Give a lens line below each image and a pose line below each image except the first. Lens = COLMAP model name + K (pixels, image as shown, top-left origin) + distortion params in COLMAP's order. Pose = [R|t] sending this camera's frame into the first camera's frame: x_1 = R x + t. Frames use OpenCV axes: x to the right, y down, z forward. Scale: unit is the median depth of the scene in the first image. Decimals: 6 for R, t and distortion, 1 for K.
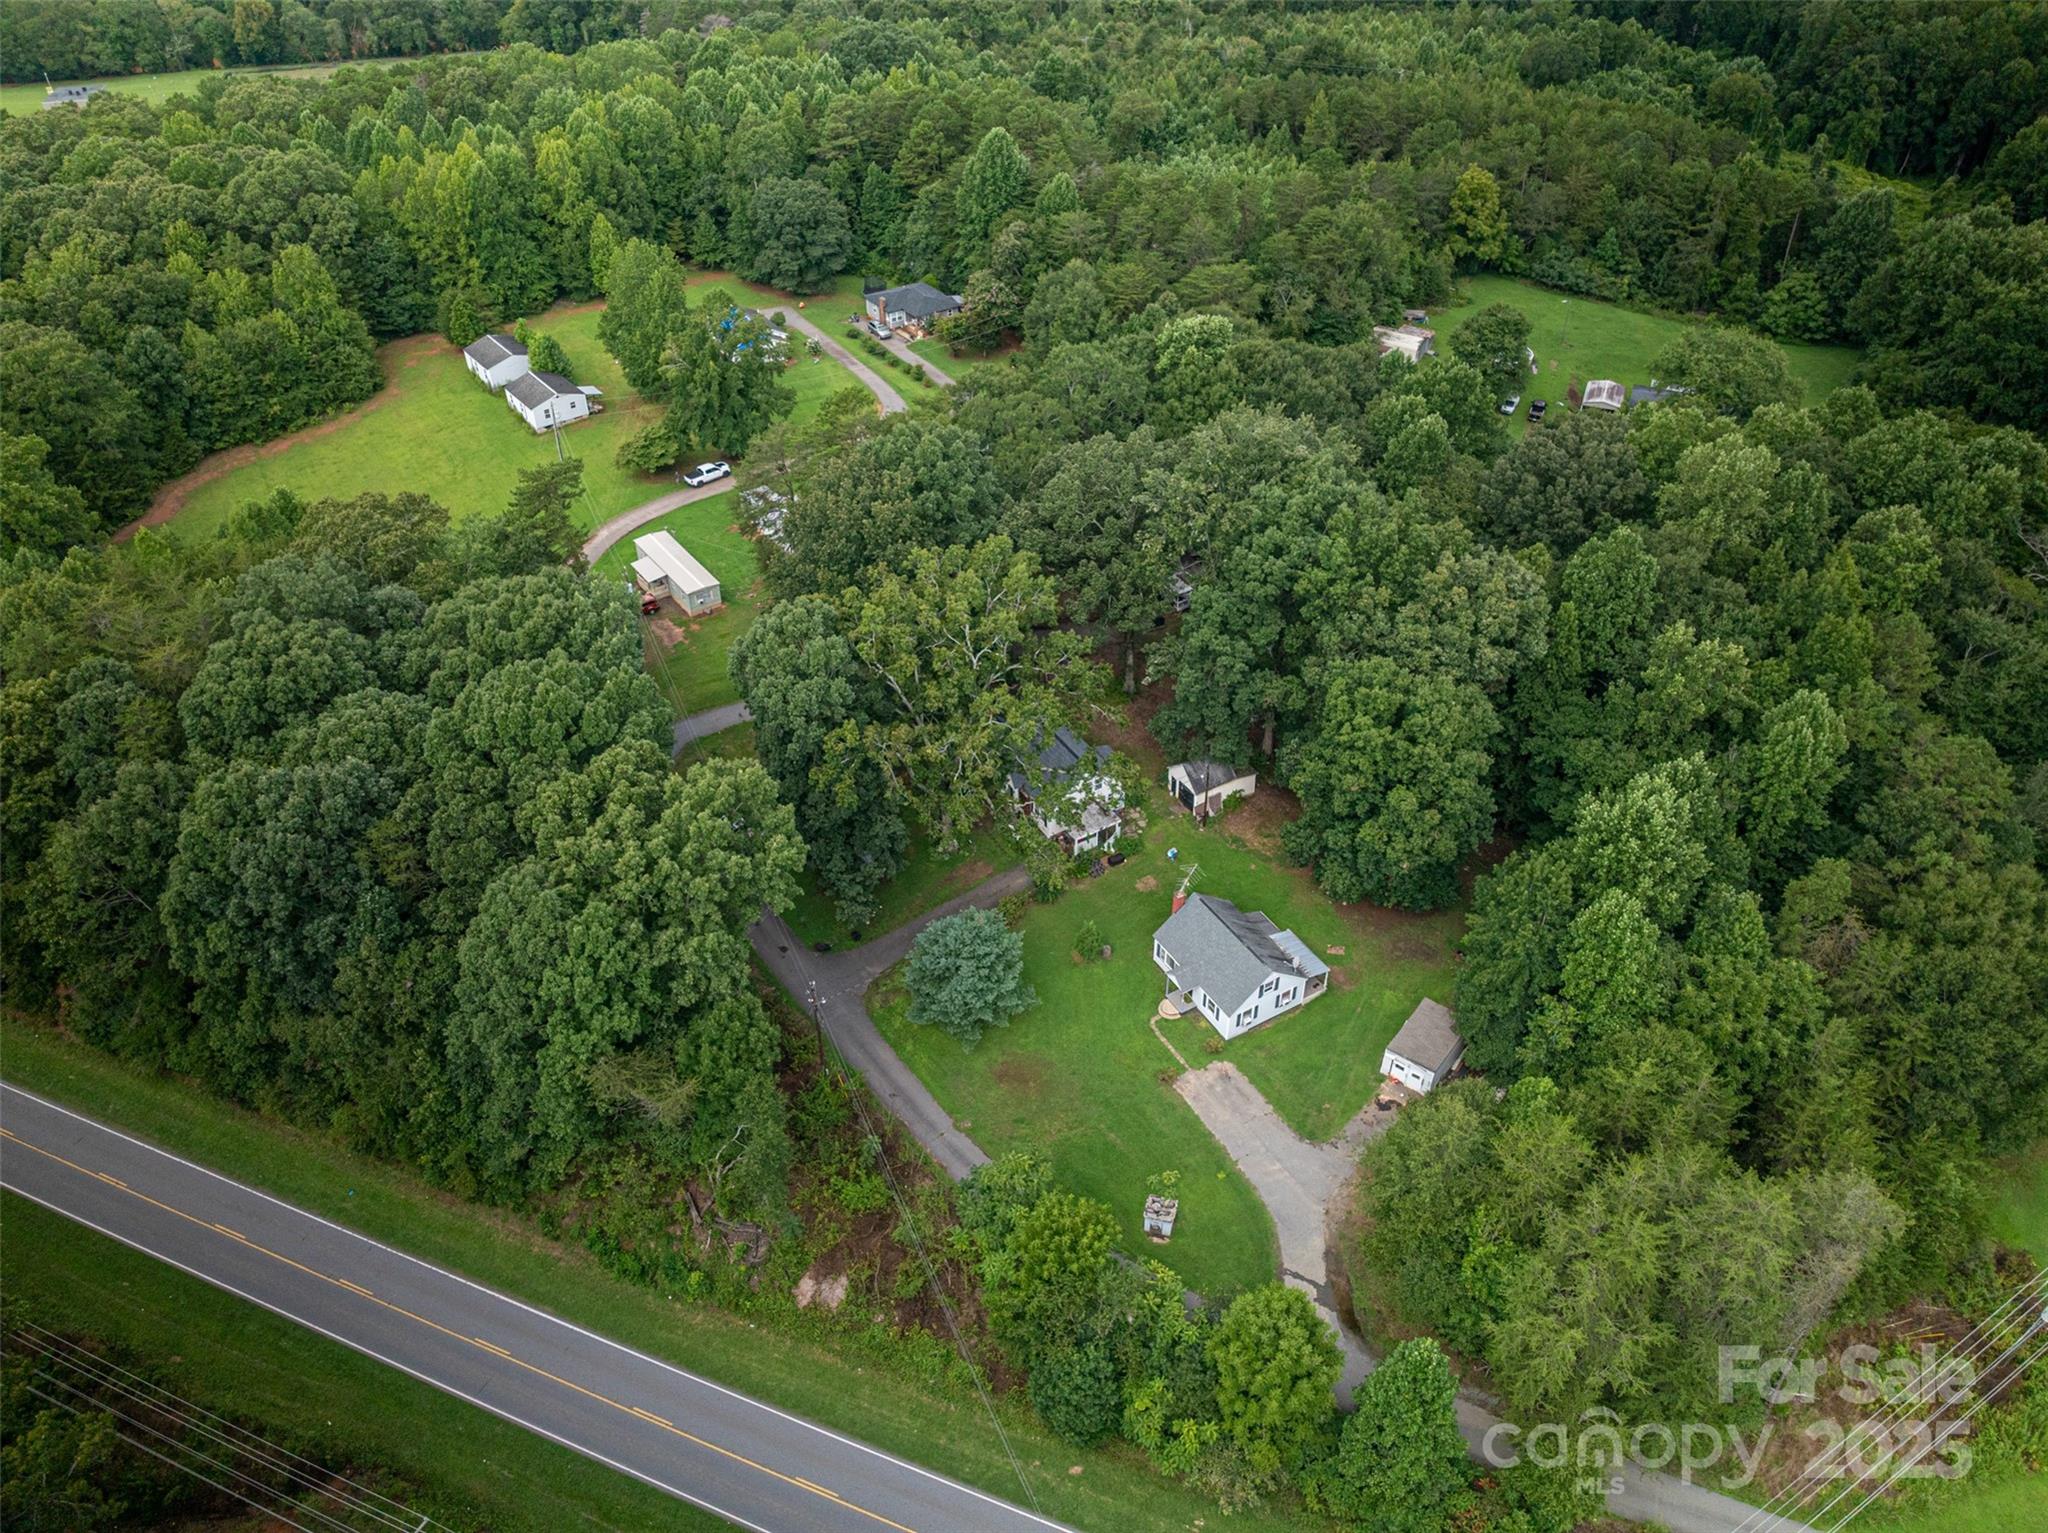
lens RADIAL K [[1416.0, 0, 1024.0], [0, 1416.0, 766.5], [0, 0, 1]] dist [-0.059701, 0.039004]
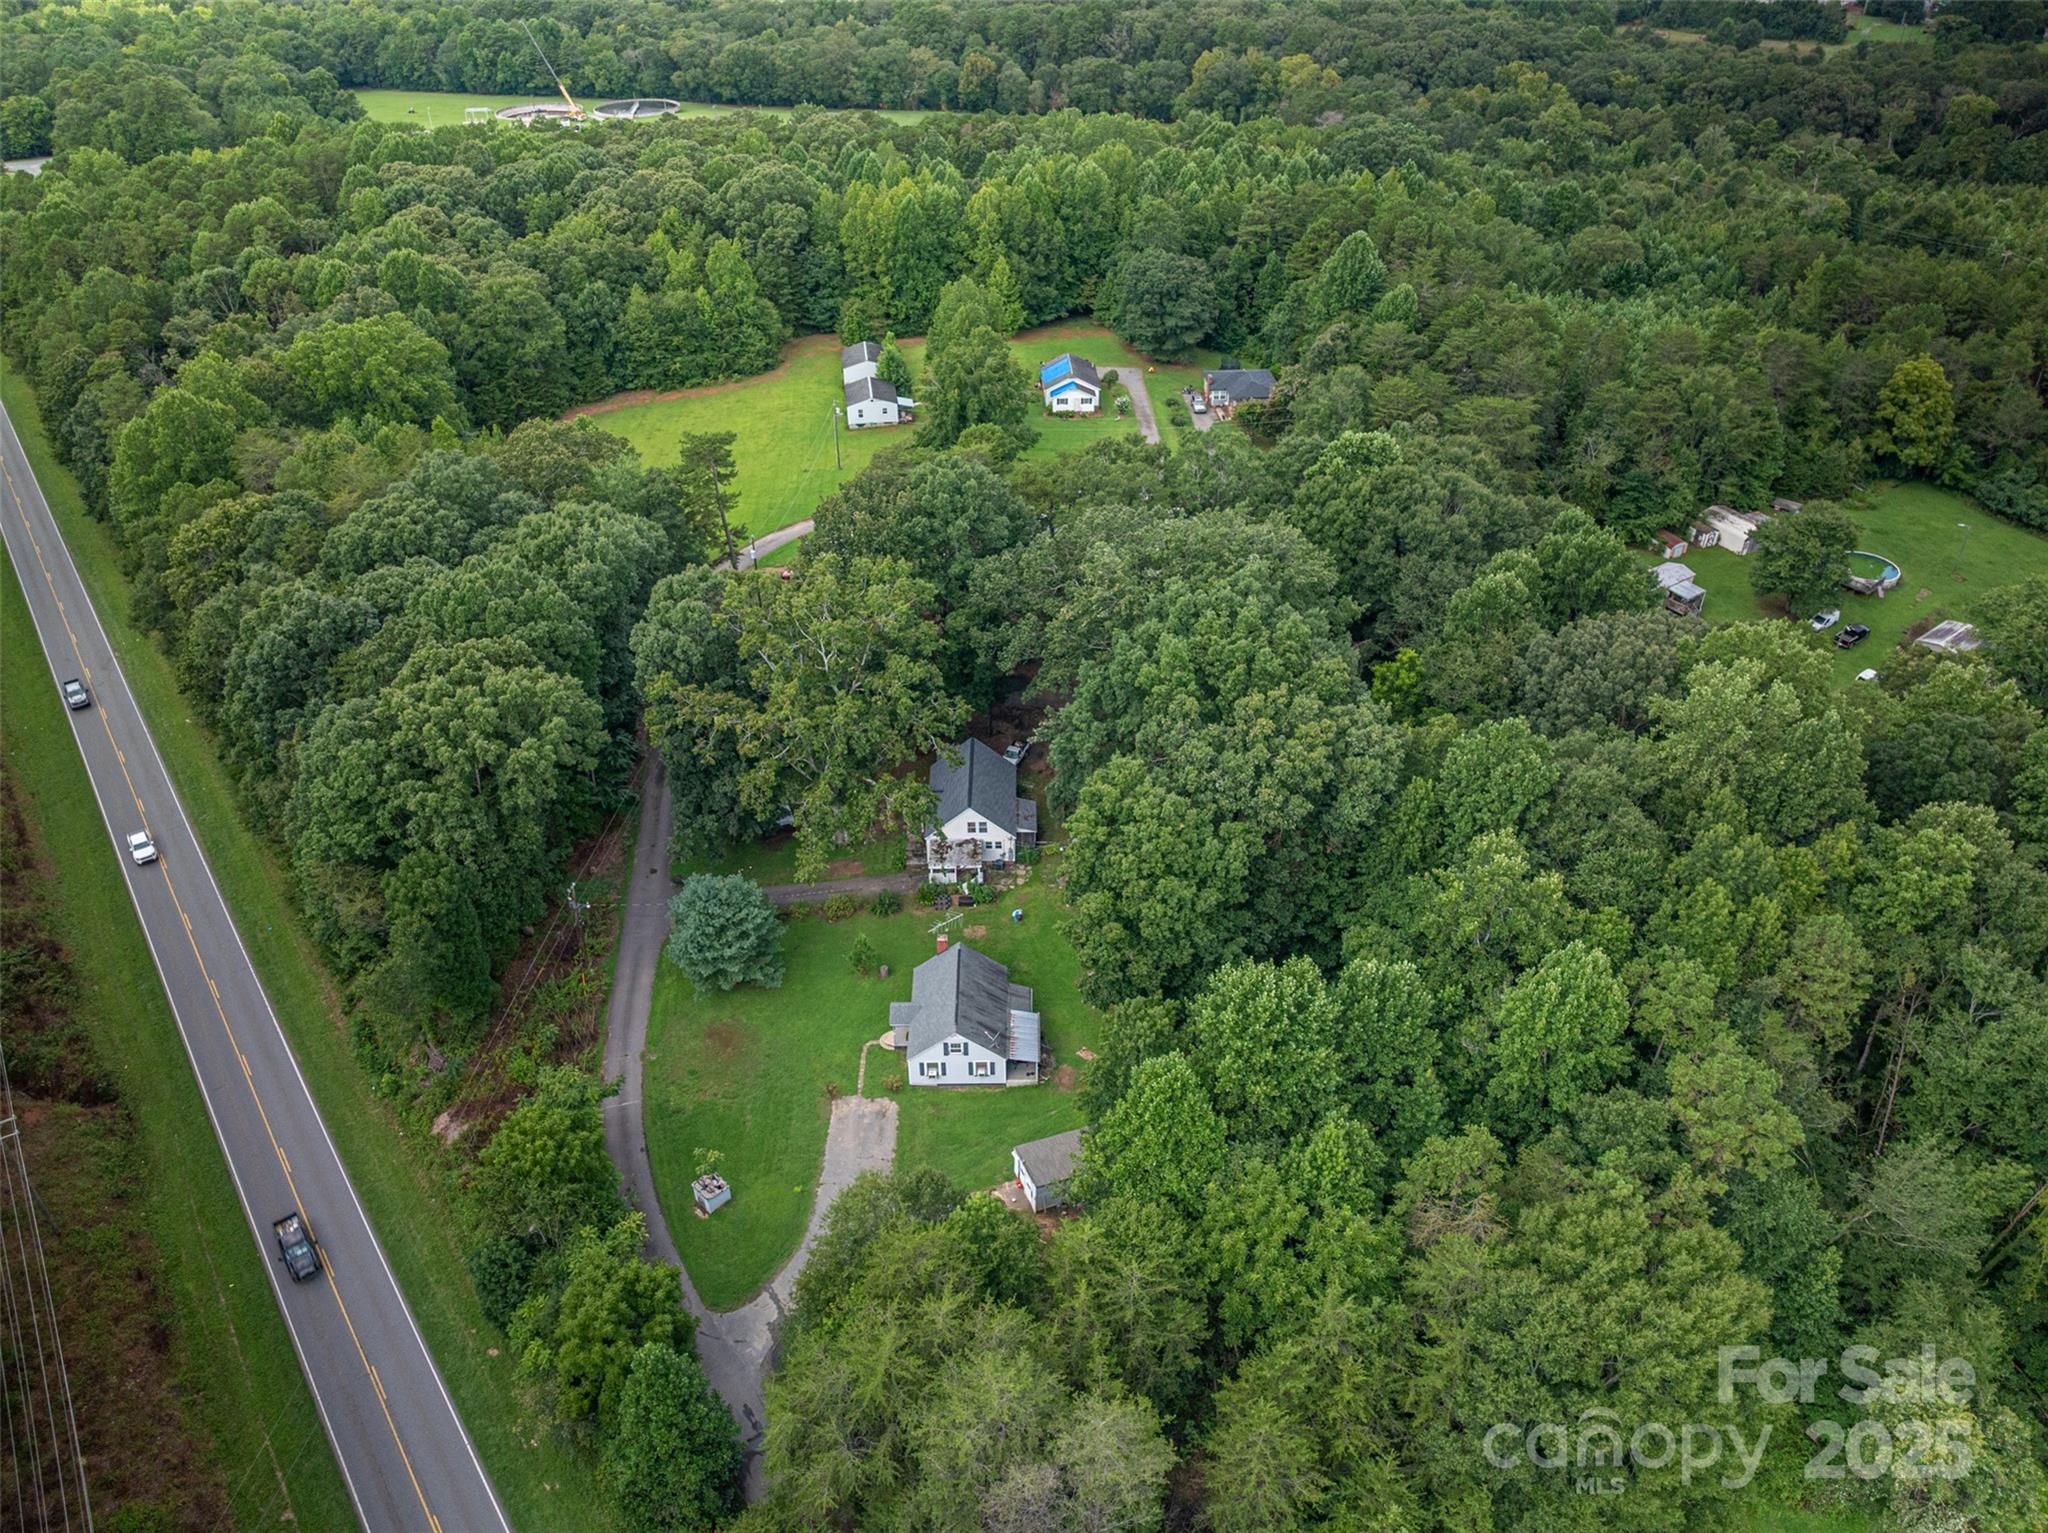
lens RADIAL K [[1406.8, 0, 1024.0], [0, 1406.8, 766.5], [0, 0, 1]] dist [-0.034465, -0.002829]
pose [[0.867355, 0.288495, -0.405544, 0.307562], [-0.312139, 0.950001, 0.008224, -0.030514], [0.387640, 0.119453, 0.914039, 0.049776]]
